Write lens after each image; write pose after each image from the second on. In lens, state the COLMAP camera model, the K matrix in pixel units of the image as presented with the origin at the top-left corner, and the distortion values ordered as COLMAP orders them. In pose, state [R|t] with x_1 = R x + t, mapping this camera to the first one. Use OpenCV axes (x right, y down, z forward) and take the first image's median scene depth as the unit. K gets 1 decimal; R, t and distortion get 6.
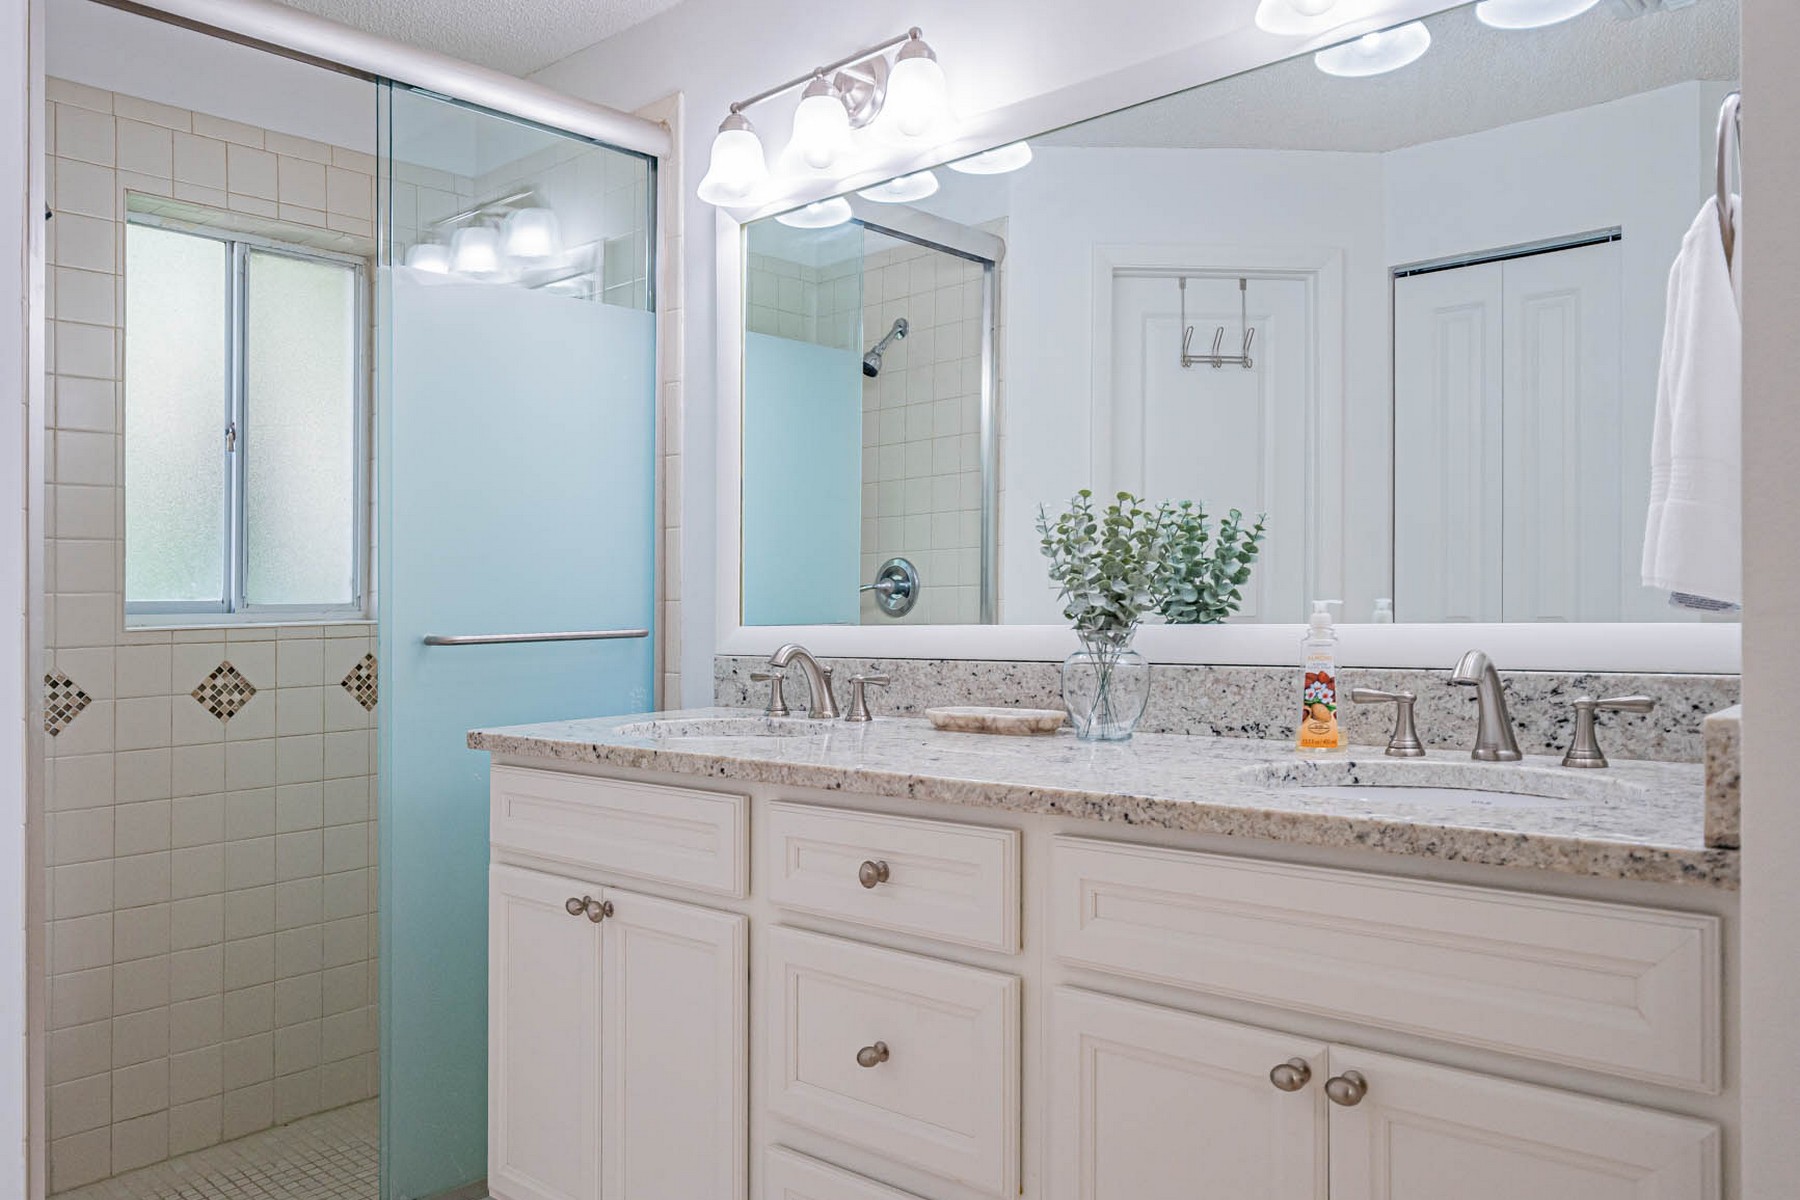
lens RADIAL K [[1292.0, 0, 901.6], [0, 1292.0, 600.0], [0, 0, 1]] dist [-0.001652, -0.000050]
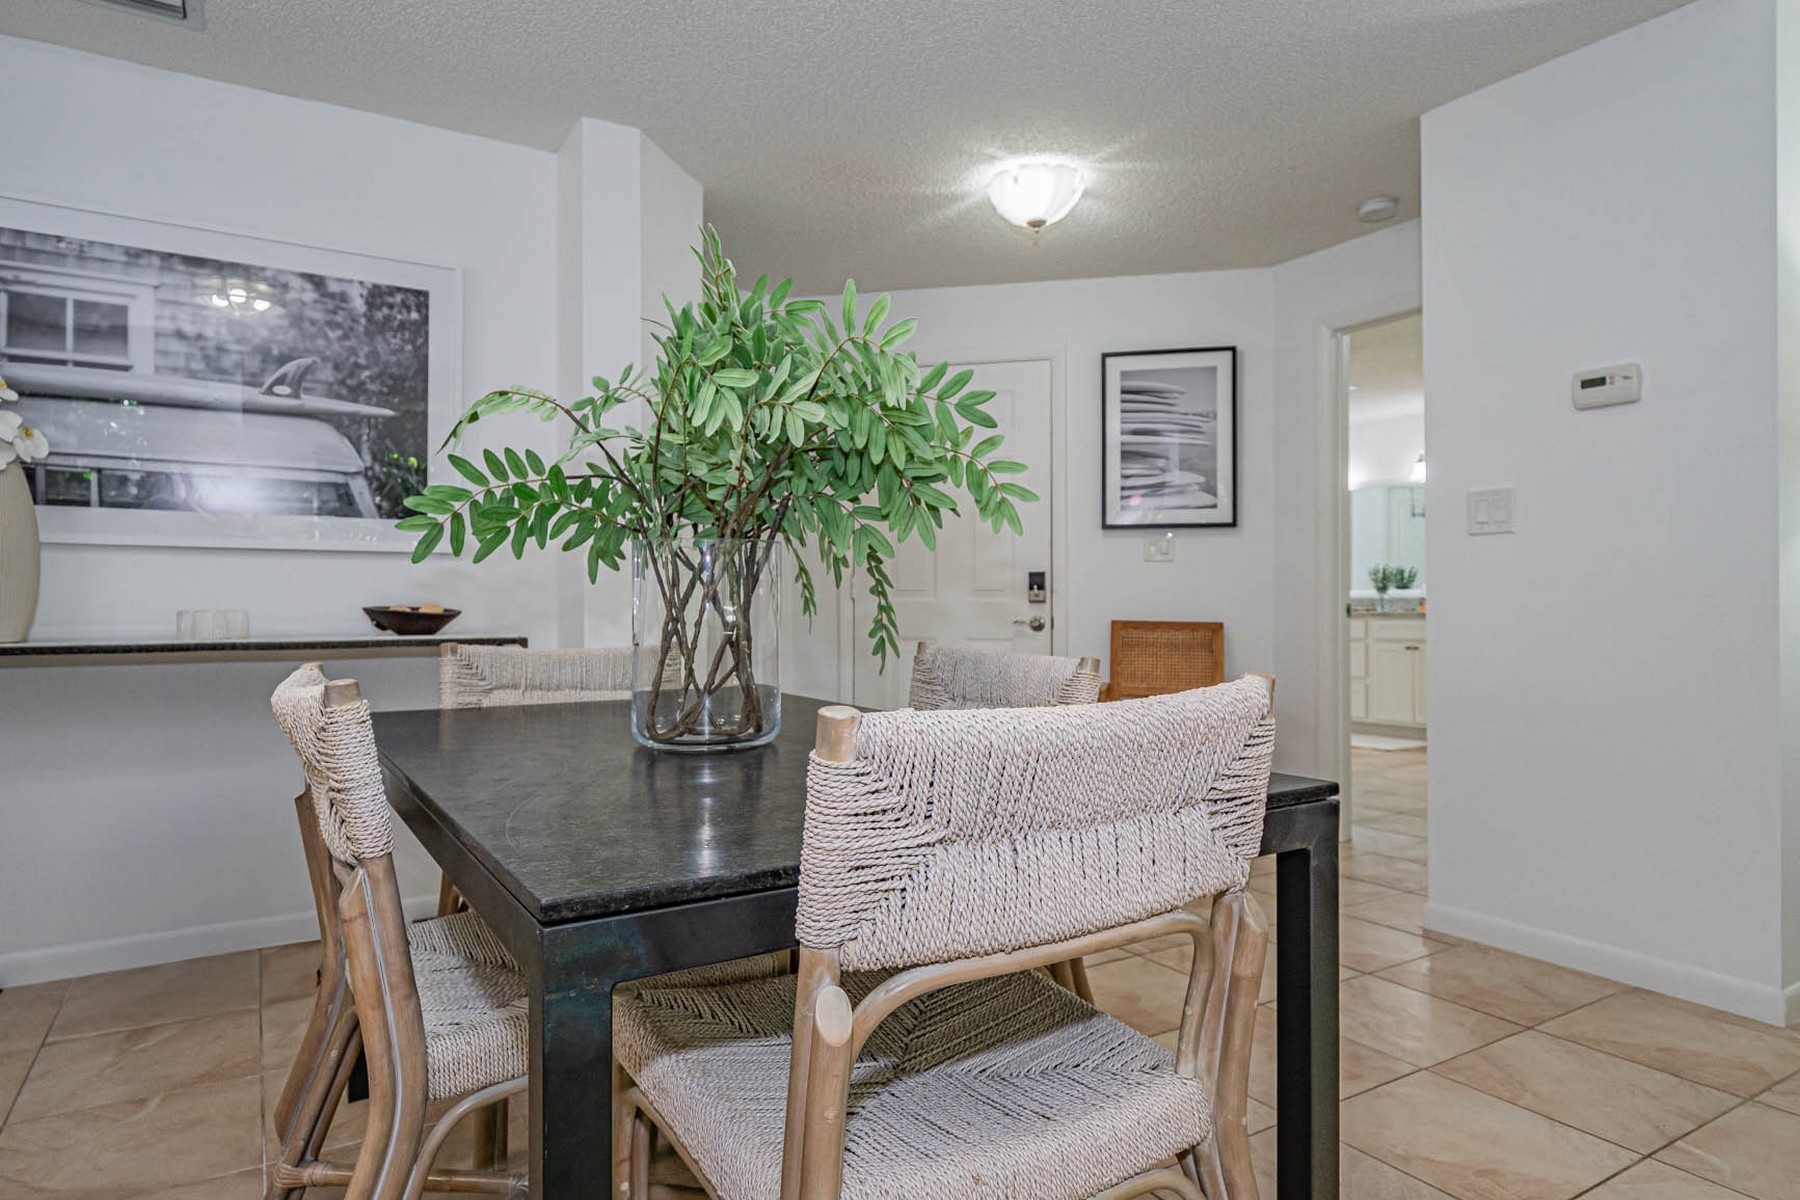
lens RADIAL K [[1073.9, 0, 890.1], [0, 1073.9, 598.7], [0, 0, 1]] dist [-0.008661, 0.000744]
pose [[0.956948, 0.000045, -0.290260, -0.465420], [-0.001319, 0.999990, -0.004195, 0.072660], [0.290257, 0.004398, 0.956939, -3.553159]]
